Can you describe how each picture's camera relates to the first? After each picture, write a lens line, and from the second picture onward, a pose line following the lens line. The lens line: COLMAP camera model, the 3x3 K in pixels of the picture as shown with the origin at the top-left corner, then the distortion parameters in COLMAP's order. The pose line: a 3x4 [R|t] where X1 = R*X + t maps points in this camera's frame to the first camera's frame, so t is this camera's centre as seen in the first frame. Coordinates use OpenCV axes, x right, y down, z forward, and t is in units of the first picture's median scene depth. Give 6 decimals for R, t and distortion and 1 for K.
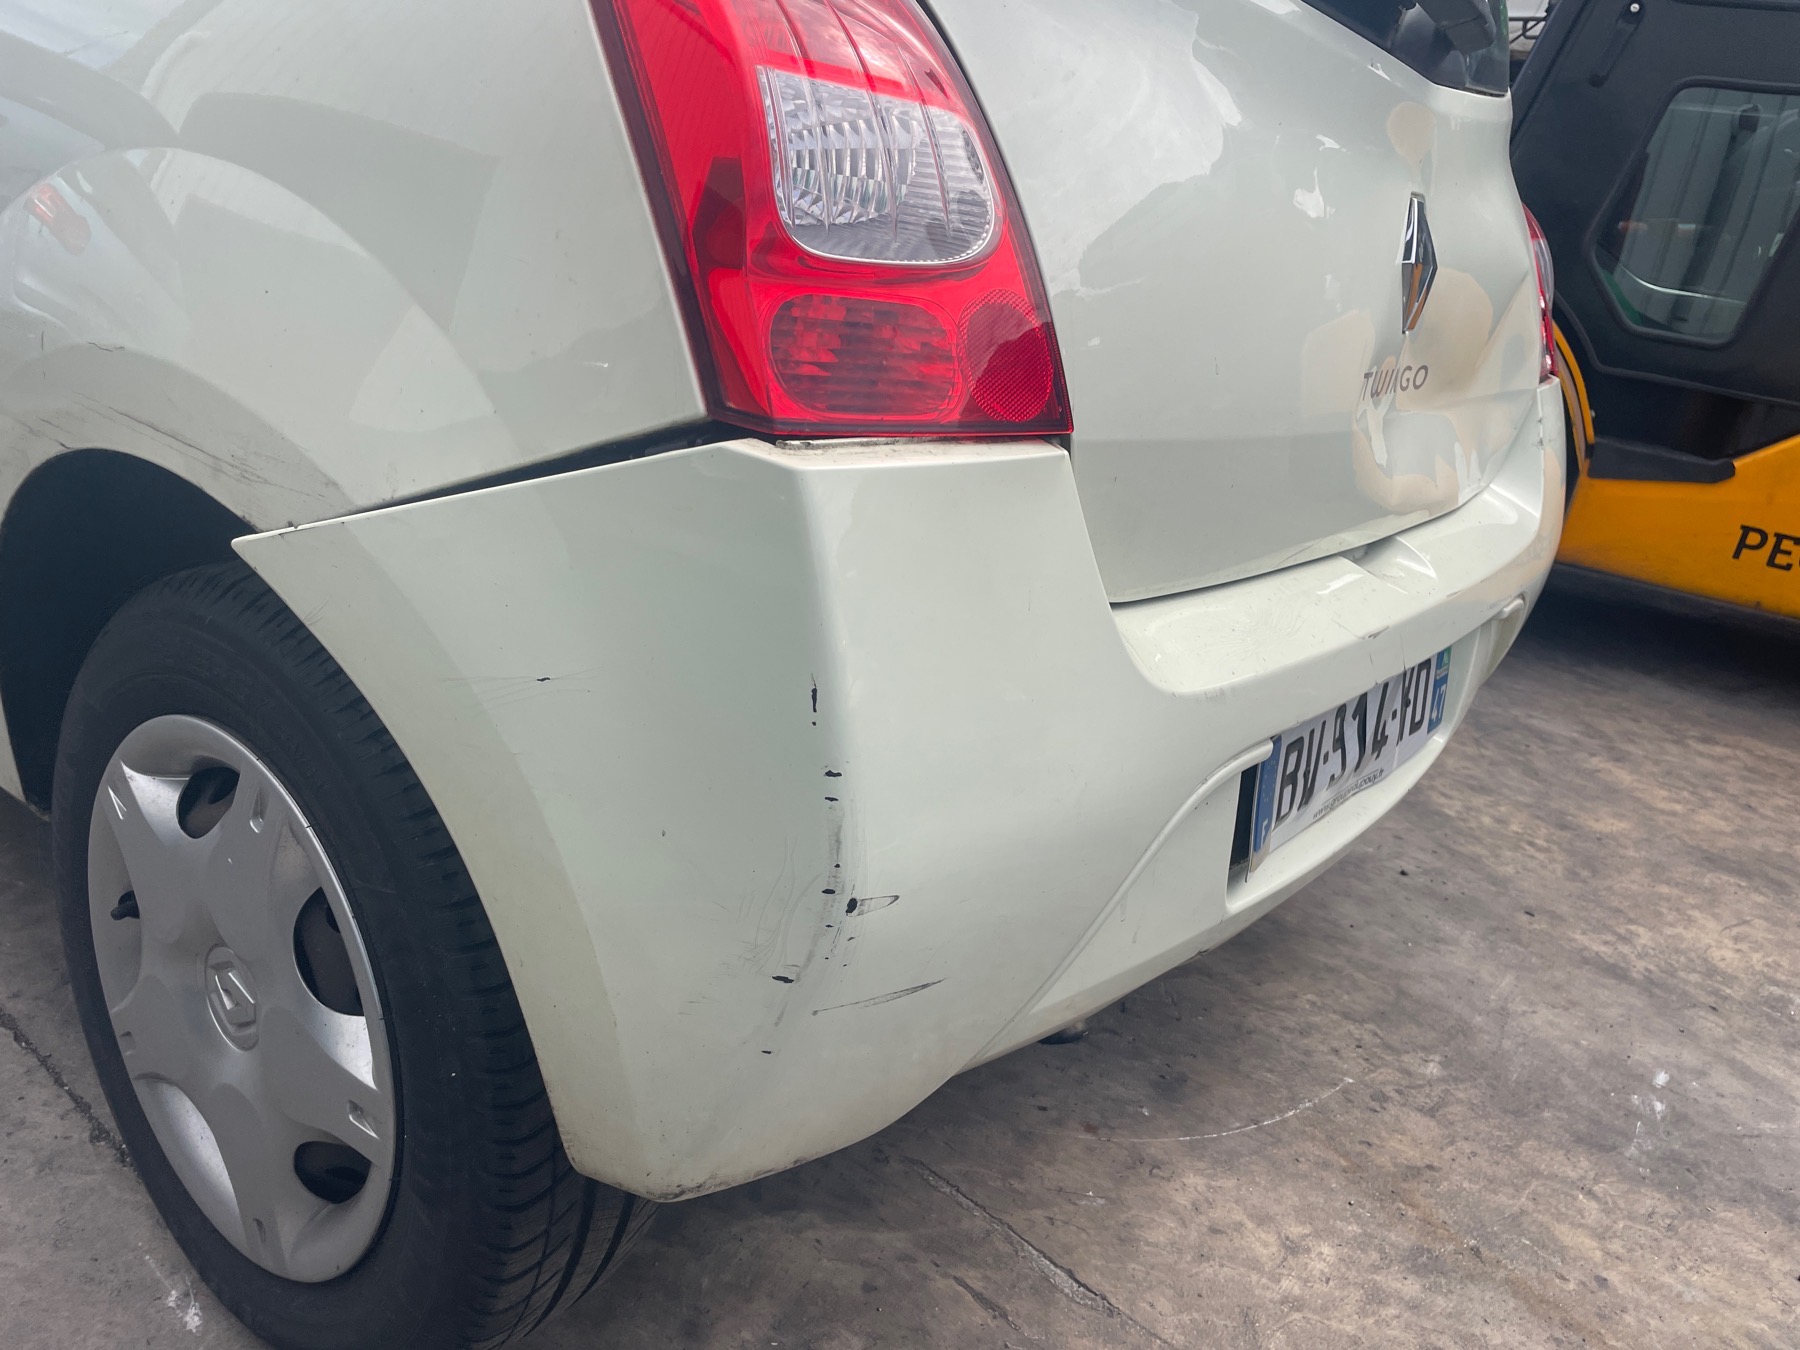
lens RADIAL K [[1360.2, 0, 911.9], [0, 1360.2, 648.6], [0, 0, 1]] dist [0.074818, -0.102996]
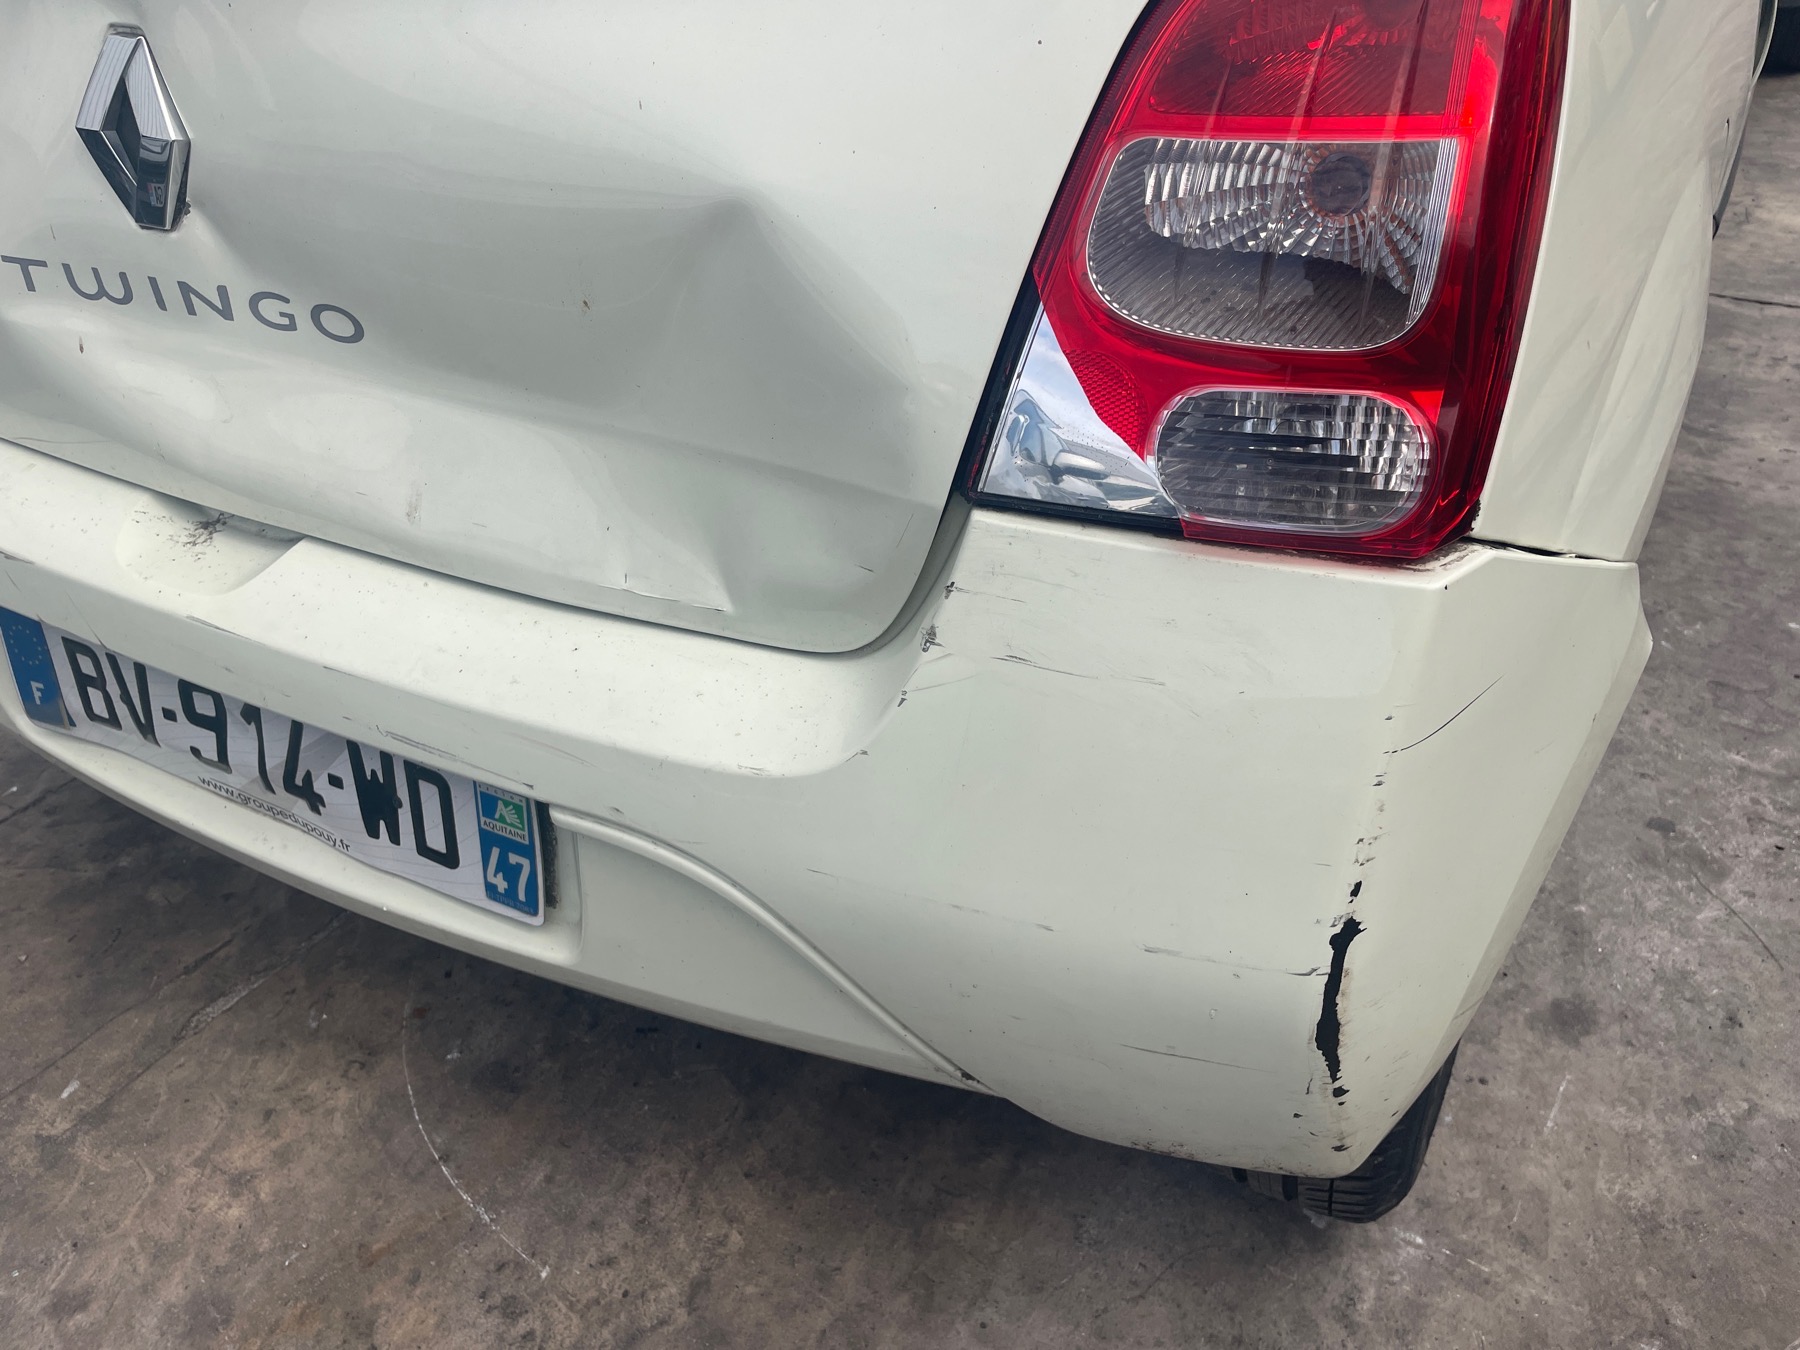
lens RADIAL K [[1372.8, 0, 904.6], [0, 1372.8, 680.5], [0, 0, 1]] dist [0.086409, -0.111805]
pose [[0.150201, 0.430873, -0.889825, 1.013638], [-0.283110, 0.881089, 0.378854, -0.354780], [0.947253, 0.195014, 0.254325, 1.074022]]
